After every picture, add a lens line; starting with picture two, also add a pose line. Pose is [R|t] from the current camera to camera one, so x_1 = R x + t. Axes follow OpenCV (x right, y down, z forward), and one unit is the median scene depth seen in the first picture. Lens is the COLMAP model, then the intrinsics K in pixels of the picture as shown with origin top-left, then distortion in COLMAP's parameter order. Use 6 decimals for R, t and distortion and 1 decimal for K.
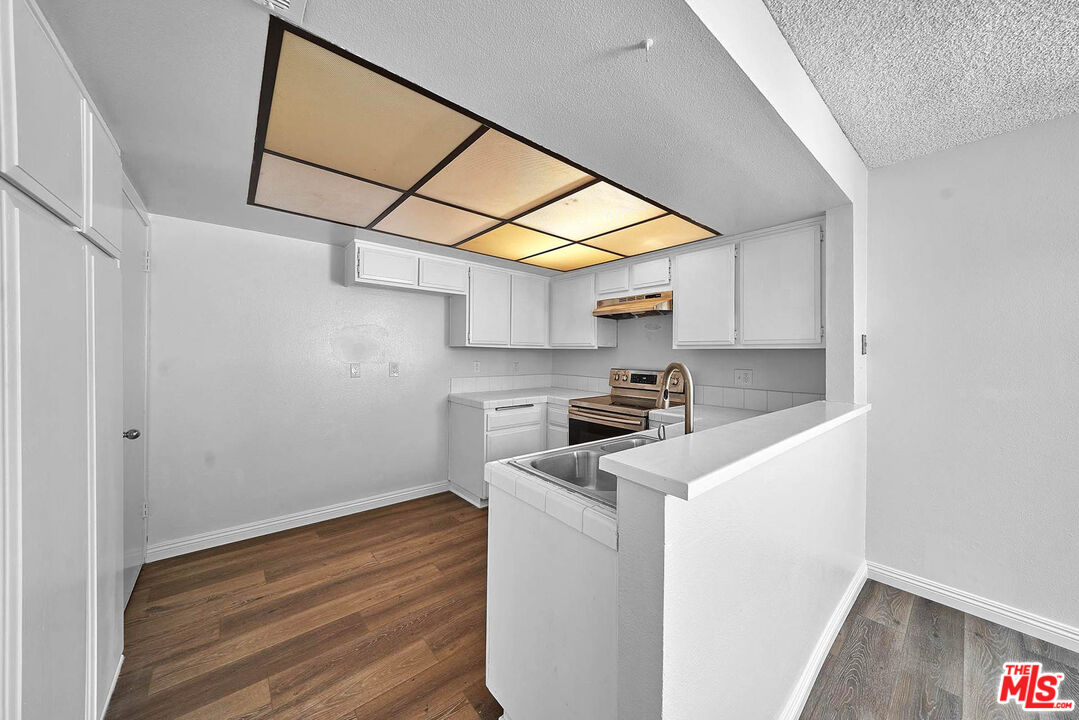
lens RADIAL K [[378.0, 0, 534.3], [0, 378.0, 353.6], [0, 0, 1]] dist [0.000430, -0.000180]
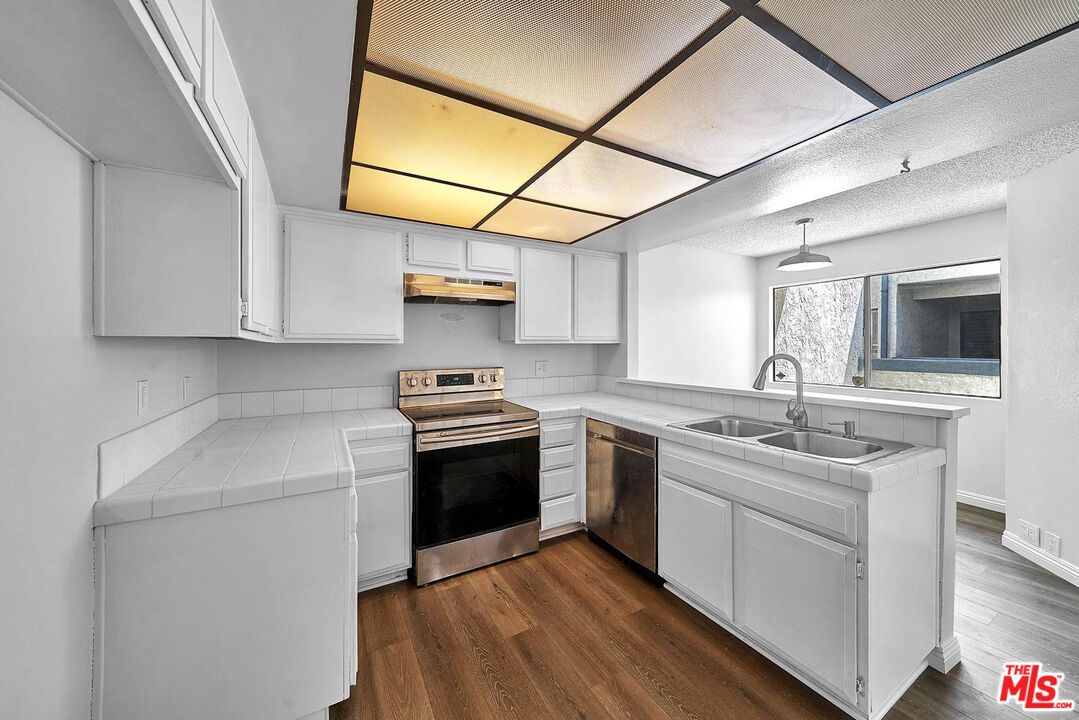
lens RADIAL K [[378.0, 0, 532.0], [0, 378.0, 351.1], [0, 0, 1]] dist [0.000430, -0.000180]
pose [[0.174767, -0.021321, 0.984379, -0.502355], [0.009465, 0.999756, 0.019974, -0.011004], [-0.984564, 0.005827, 0.174926, 0.704094]]
